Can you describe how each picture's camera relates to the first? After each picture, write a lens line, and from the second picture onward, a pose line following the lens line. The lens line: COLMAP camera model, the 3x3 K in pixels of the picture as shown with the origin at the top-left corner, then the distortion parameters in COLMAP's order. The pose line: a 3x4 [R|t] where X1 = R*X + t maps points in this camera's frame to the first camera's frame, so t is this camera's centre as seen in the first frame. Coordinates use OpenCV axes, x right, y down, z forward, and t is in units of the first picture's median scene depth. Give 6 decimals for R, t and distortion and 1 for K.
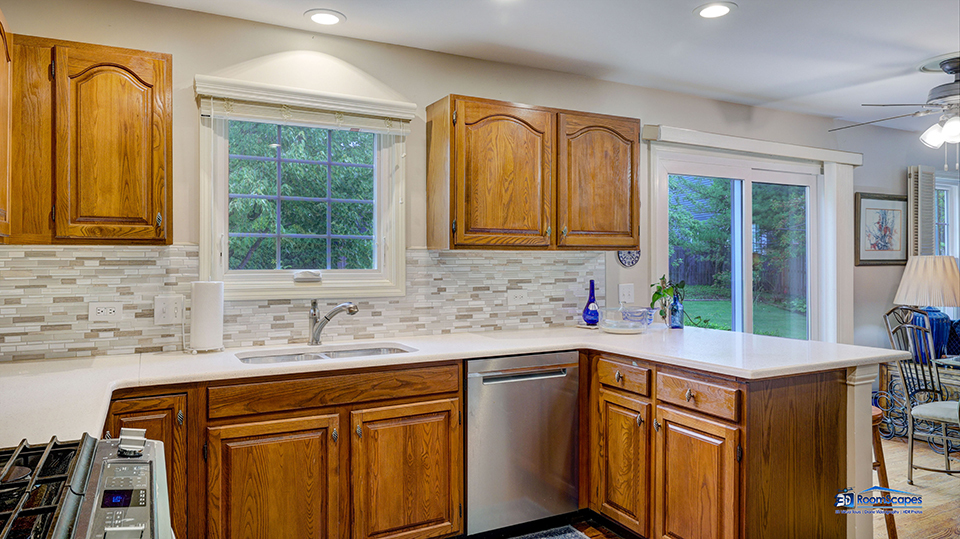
lens RADIAL K [[624.7, 0, 478.1], [0, 624.7, 264.2], [0, 0, 1]] dist [0.001158, 0.000133]
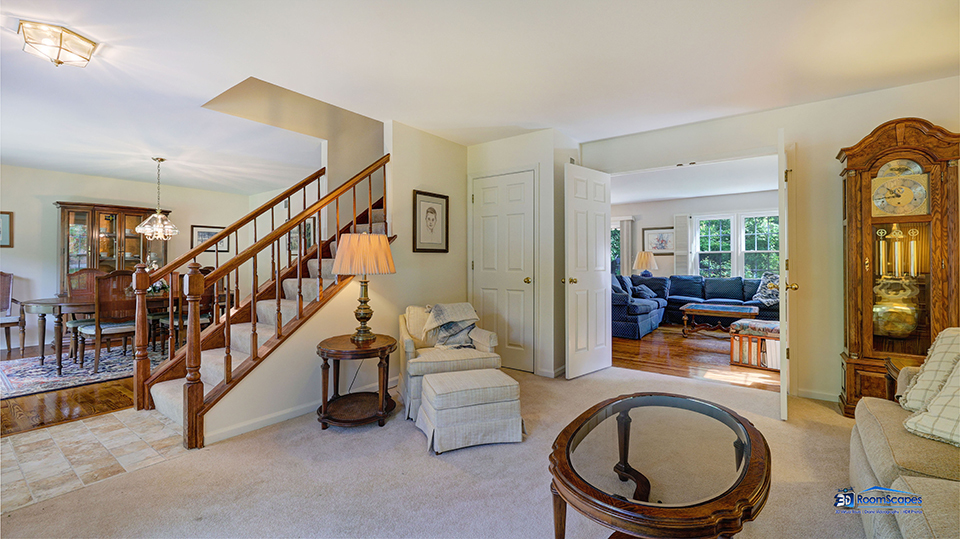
lens RADIAL K [[402.8, 0, 474.2], [0, 402.8, 260.8], [0, 0, 1]] dist [0.001397, -0.000427]
pose [[0.437568, -0.004368, -0.899175, 2.787770], [-0.002025, 0.999981, -0.005843, 0.055705], [0.899183, 0.004377, 0.437551, -0.613456]]
